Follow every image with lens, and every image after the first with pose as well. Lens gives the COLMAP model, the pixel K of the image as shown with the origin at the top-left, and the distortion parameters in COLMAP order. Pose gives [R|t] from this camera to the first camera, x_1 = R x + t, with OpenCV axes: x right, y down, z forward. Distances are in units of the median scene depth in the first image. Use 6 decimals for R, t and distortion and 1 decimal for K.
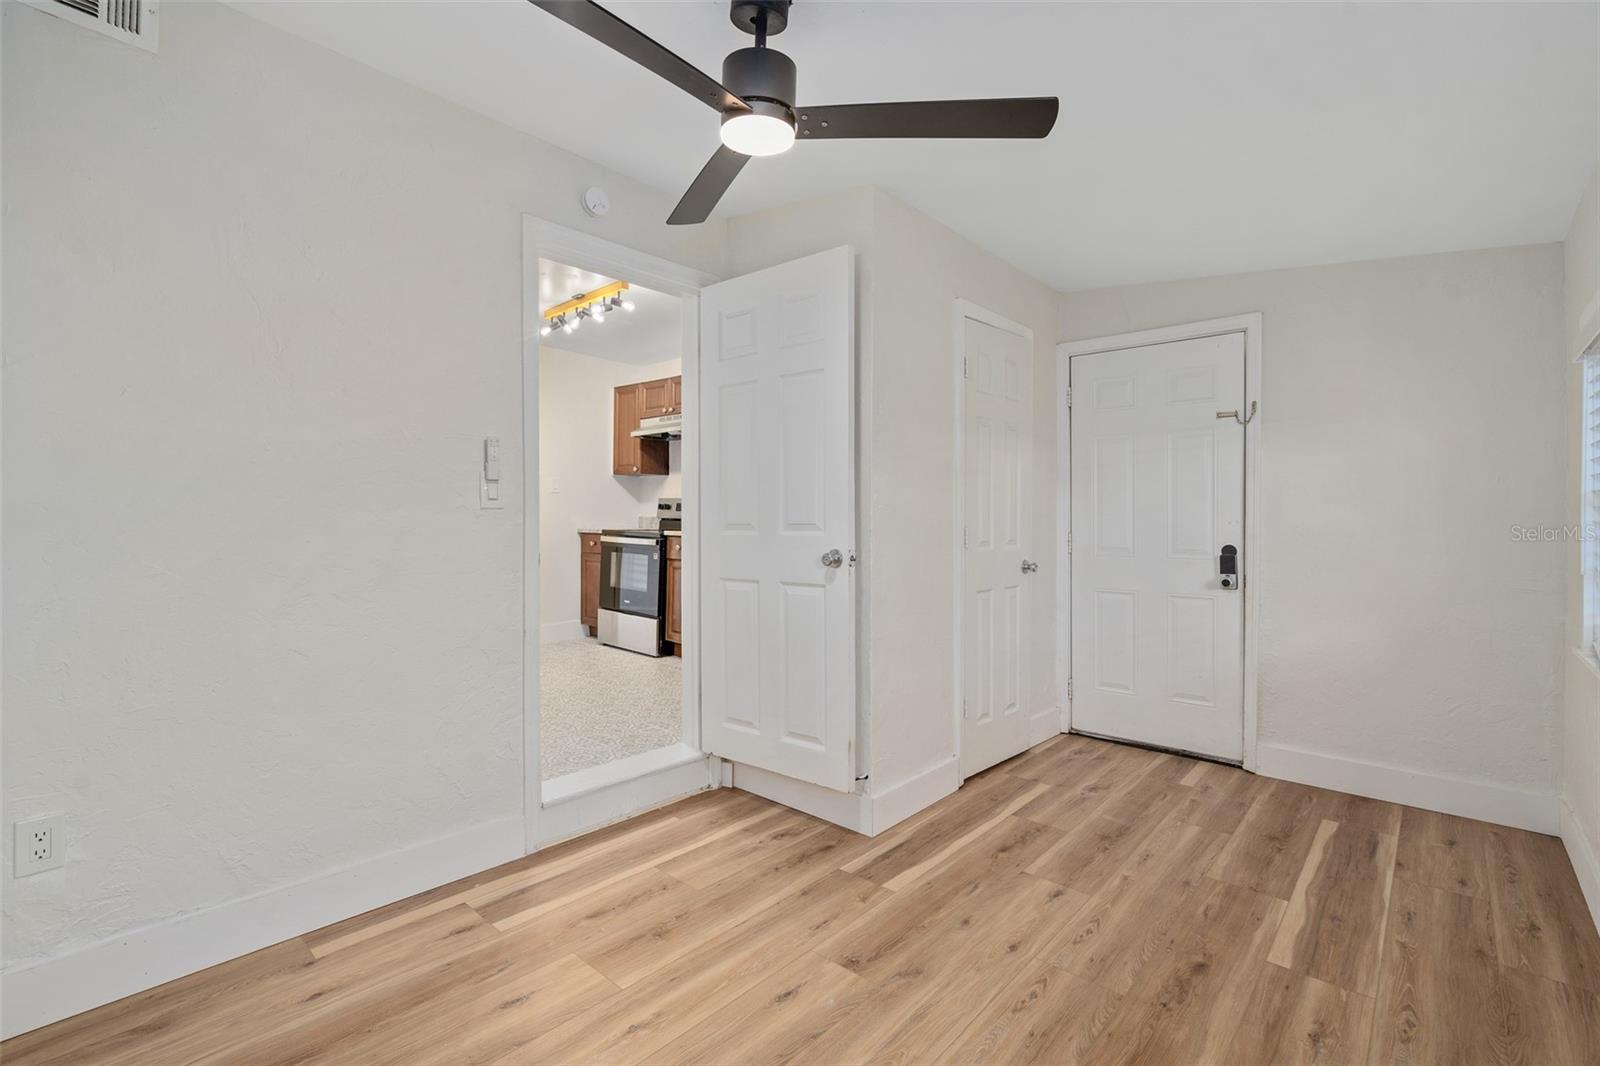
lens RADIAL K [[749.9, 0, 808.1], [0, 749.9, 538.2], [0, 0, 1]] dist [0.002177, -0.000159]
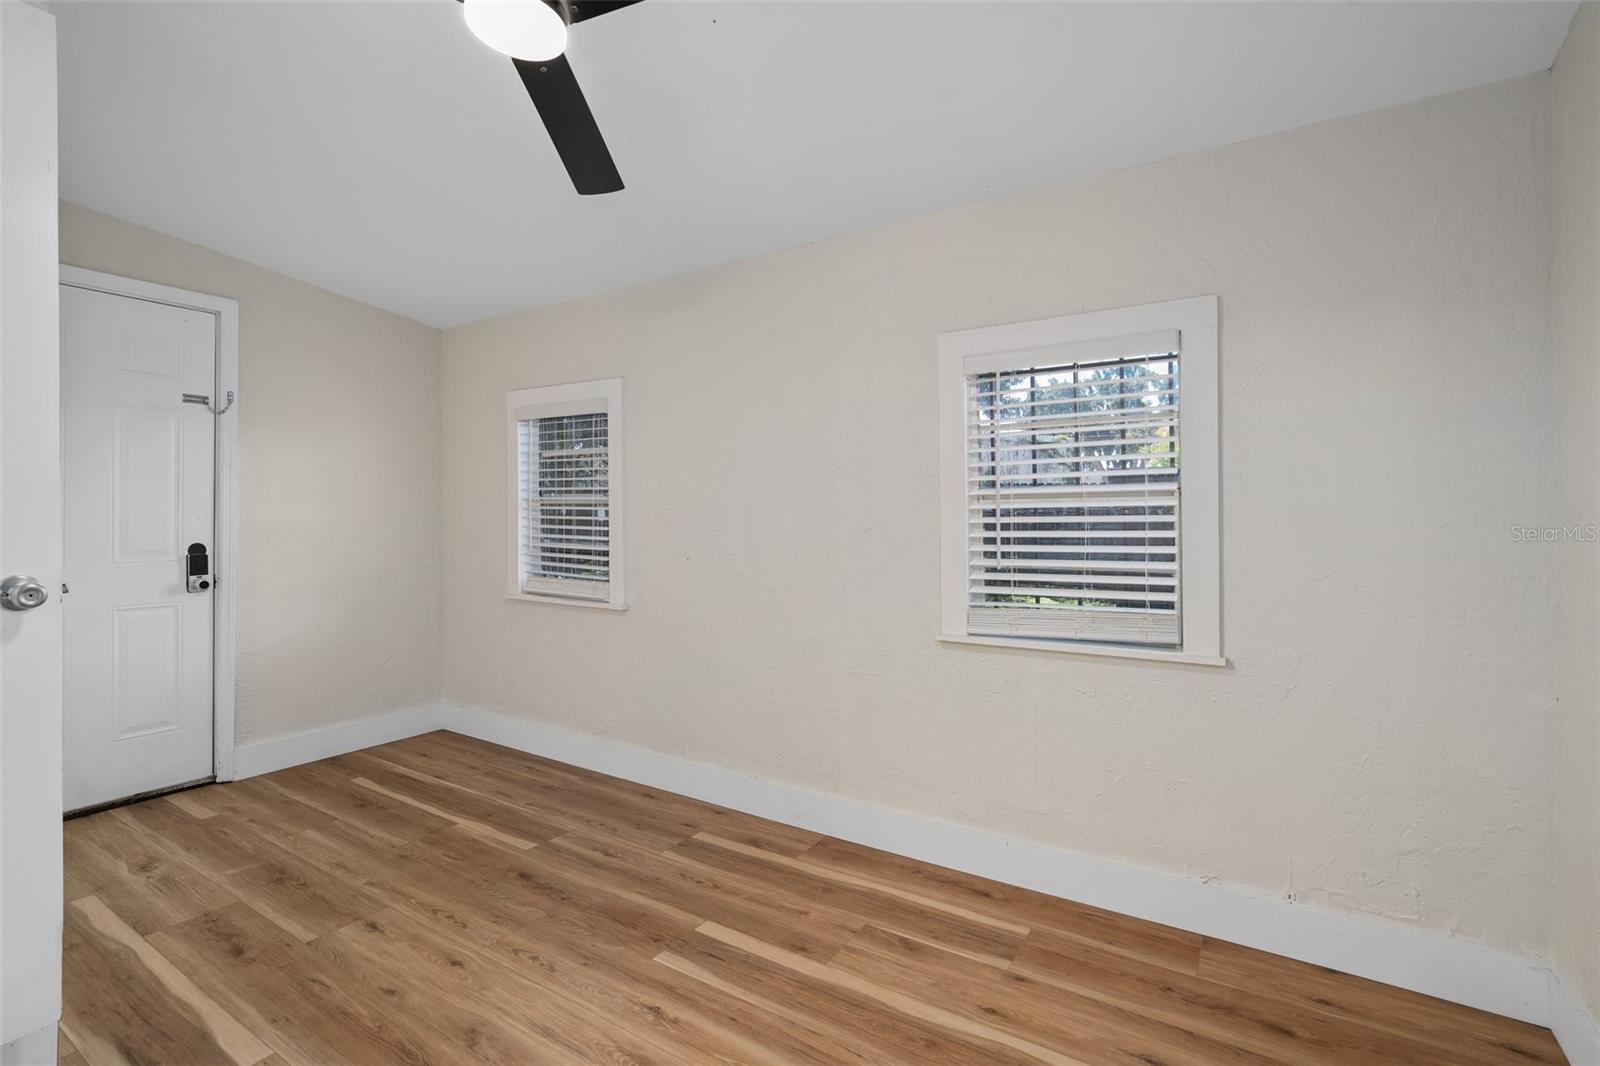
lens RADIAL K [[749.9, 0, 794.0], [0, 749.9, 521.5], [0, 0, 1]] dist [0.002177, -0.000159]
pose [[-0.178665, -0.009881, 0.983860, -0.583845], [0.018383, 0.999742, 0.013379, -0.020464], [-0.983738, 0.020476, -0.178437, 0.573288]]
